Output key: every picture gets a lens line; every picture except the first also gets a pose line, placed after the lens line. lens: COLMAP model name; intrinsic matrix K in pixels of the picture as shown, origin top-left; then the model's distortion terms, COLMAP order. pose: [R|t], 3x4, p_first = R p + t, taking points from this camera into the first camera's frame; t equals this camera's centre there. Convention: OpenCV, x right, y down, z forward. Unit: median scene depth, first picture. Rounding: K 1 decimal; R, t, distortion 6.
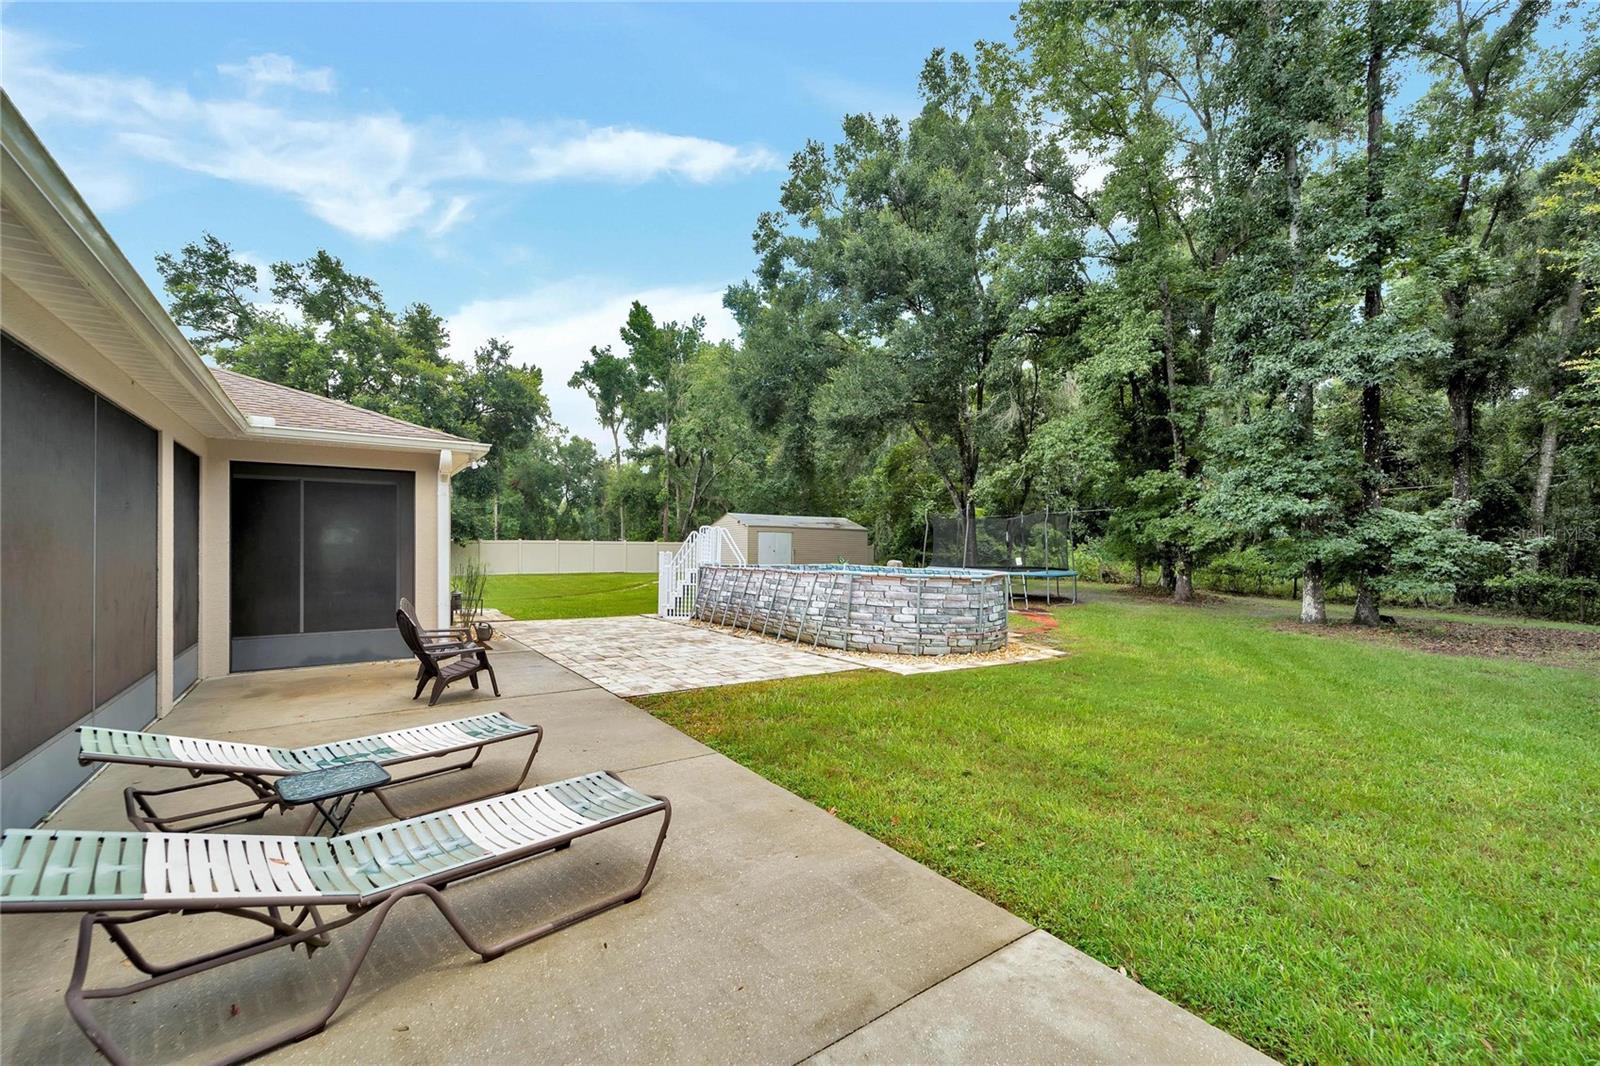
lens RADIAL K [[635.7, 0, 802.8], [0, 635.7, 544.9], [0, 0, 1]] dist [0.000882, 0.000029]
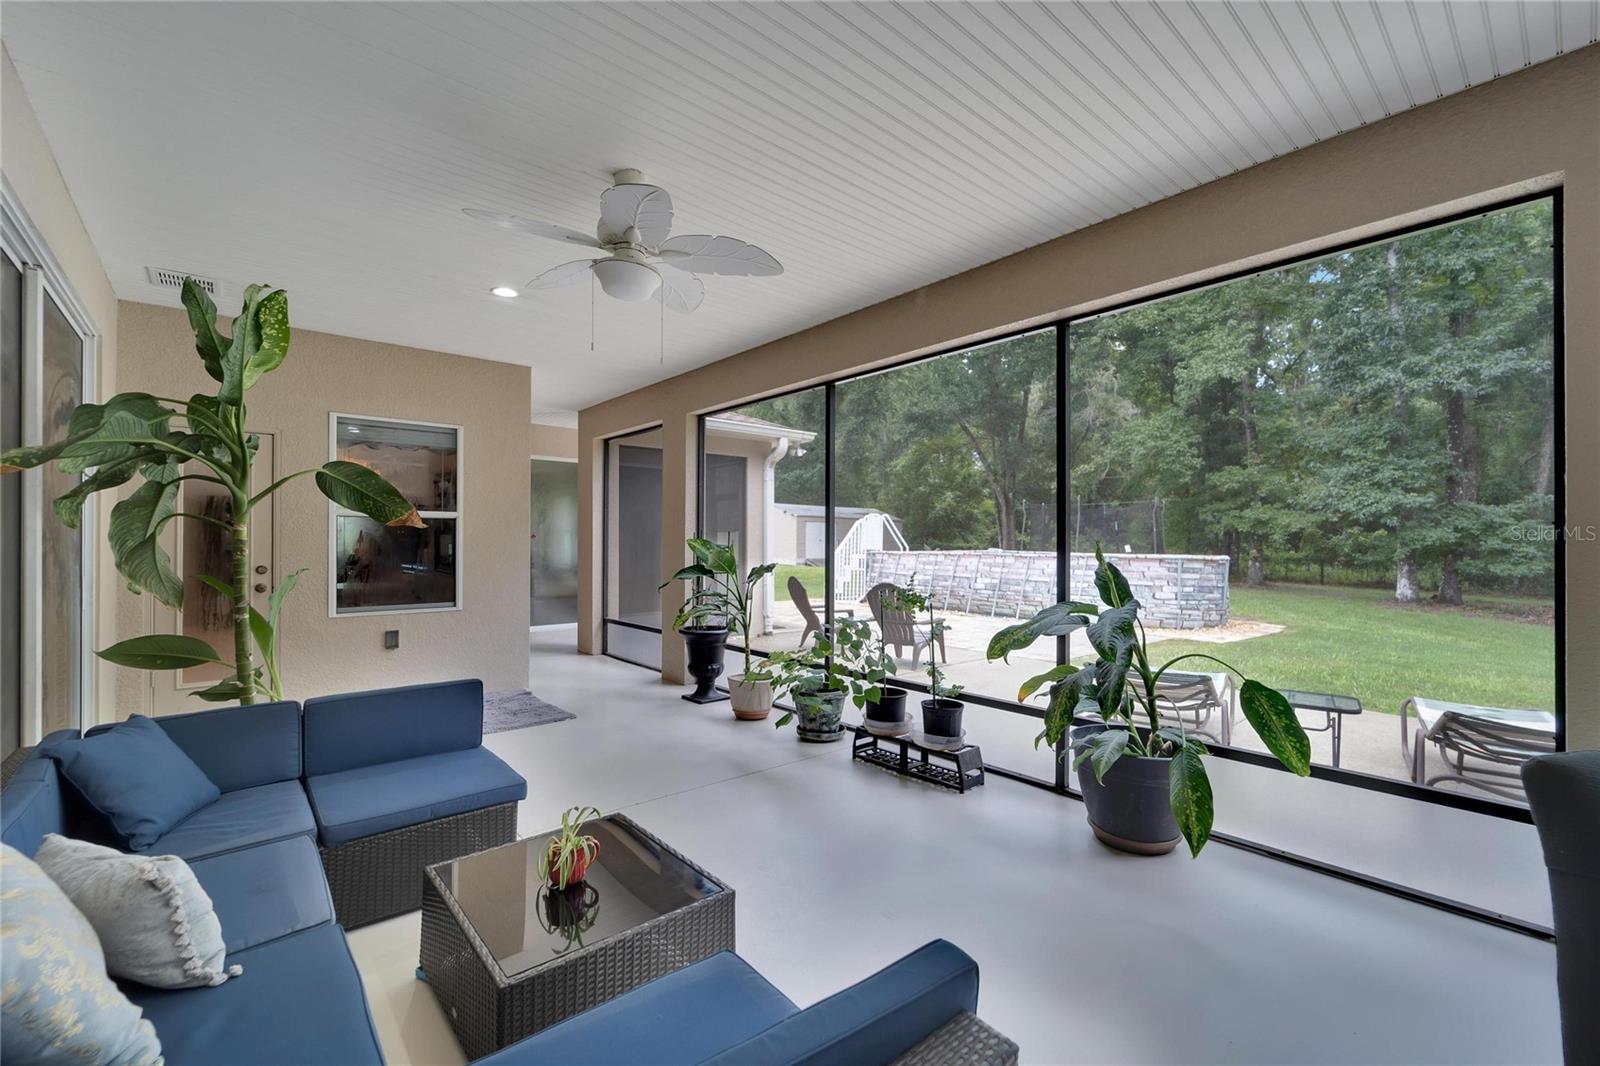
lens RADIAL K [[634.8, 0, 792.7], [0, 634.8, 539.7], [0, 0, 1]] dist [0.000931, -0.000079]
pose [[0.995656, 0.002644, 0.093074, -0.415704], [-0.003080, 0.999985, 0.004538, 0.009595], [-0.093060, -0.004805, 0.995649, -0.034386]]
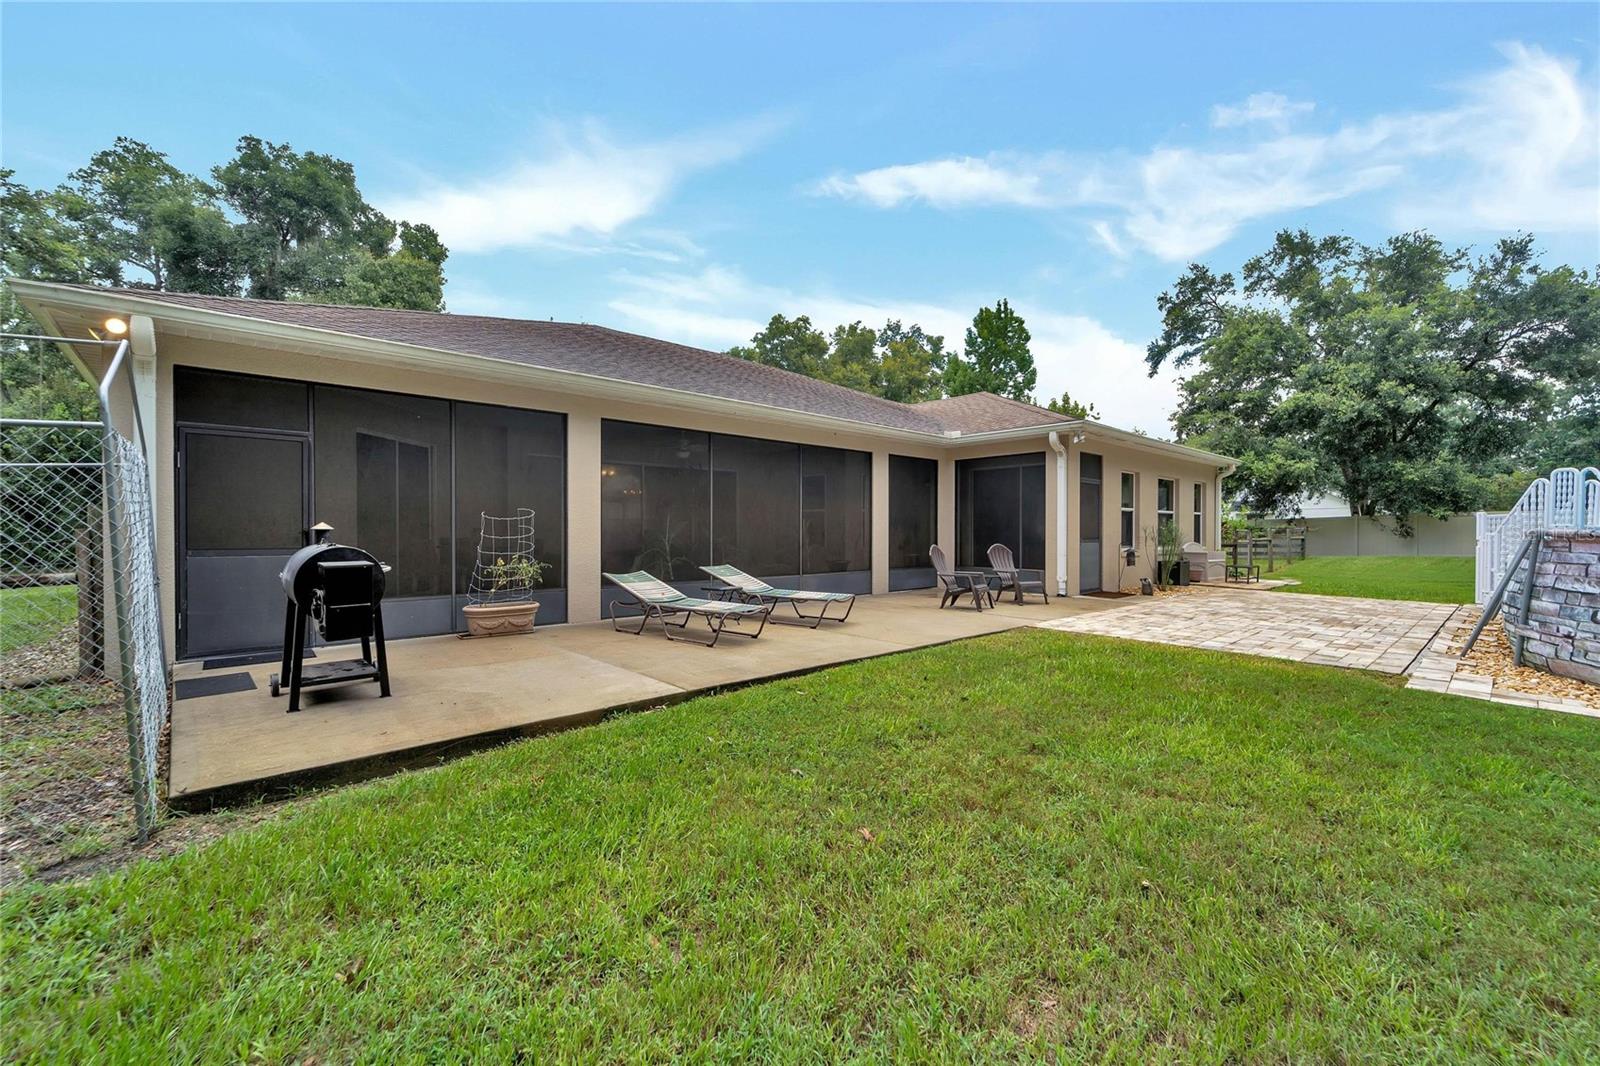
lens RADIAL K [[635.7, 0, 802.8], [0, 635.7, 544.9], [0, 0, 1]] dist [0.000882, 0.000029]
pose [[0.176336, 0.018689, -0.984153, 0.376261], [0.010484, 0.999727, 0.020863, 0.027706], [0.984274, -0.013996, 0.176092, 0.189640]]
